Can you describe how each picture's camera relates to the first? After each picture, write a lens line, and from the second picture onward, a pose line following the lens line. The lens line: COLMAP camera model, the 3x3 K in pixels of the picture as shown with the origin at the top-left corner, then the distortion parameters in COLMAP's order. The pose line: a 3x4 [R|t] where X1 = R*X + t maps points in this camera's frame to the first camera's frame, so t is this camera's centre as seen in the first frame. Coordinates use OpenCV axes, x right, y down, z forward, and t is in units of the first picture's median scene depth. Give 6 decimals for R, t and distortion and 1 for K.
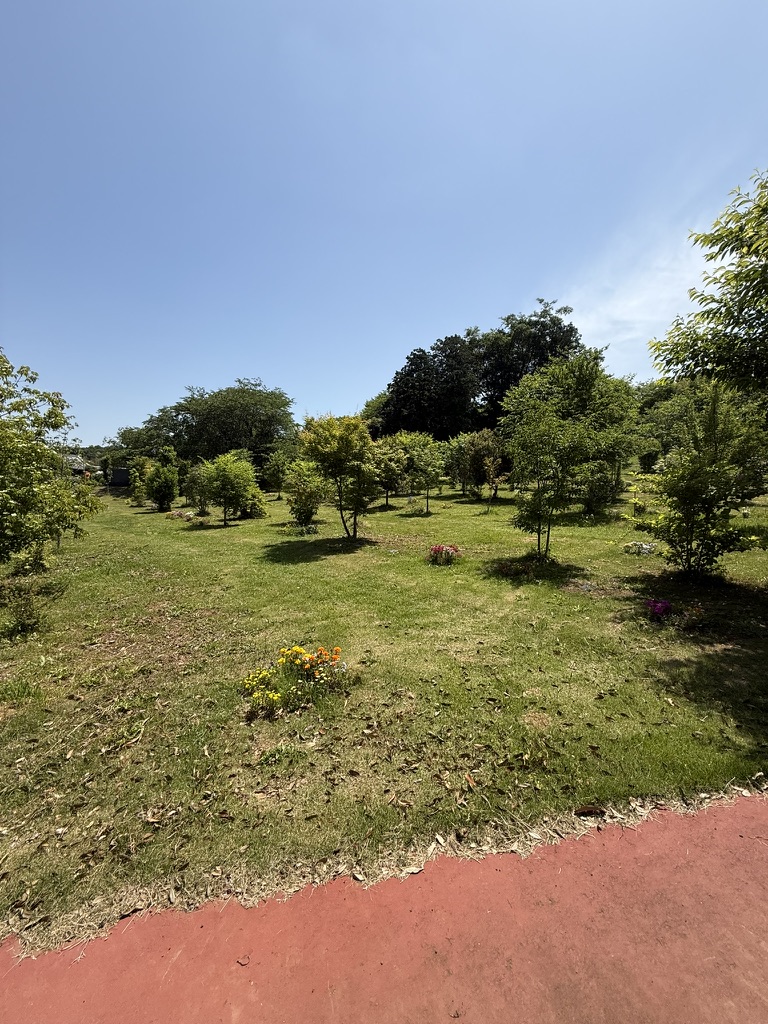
lens RADIAL K [[405.3, 0, 389.6], [0, 405.3, 508.9], [0, 0, 1]] dist [-0.000143, 0.001629]
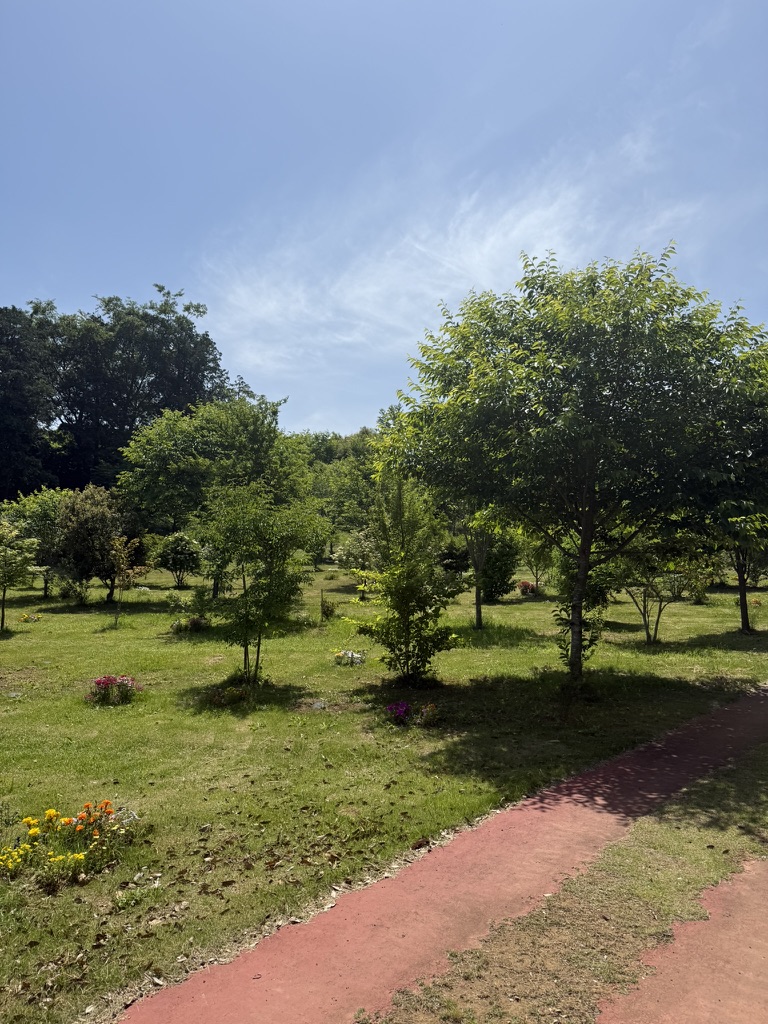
lens RADIAL K [[716.0, 0, 381.0], [0, 716.0, 514.9], [0, 0, 1]] dist [0.055781, -0.056475]
pose [[0.774555, 0.055655, 0.630053, -0.192983], [0.035779, 0.990671, -0.131494, 0.001023], [-0.631493, 0.124392, 0.765338, -0.140666]]
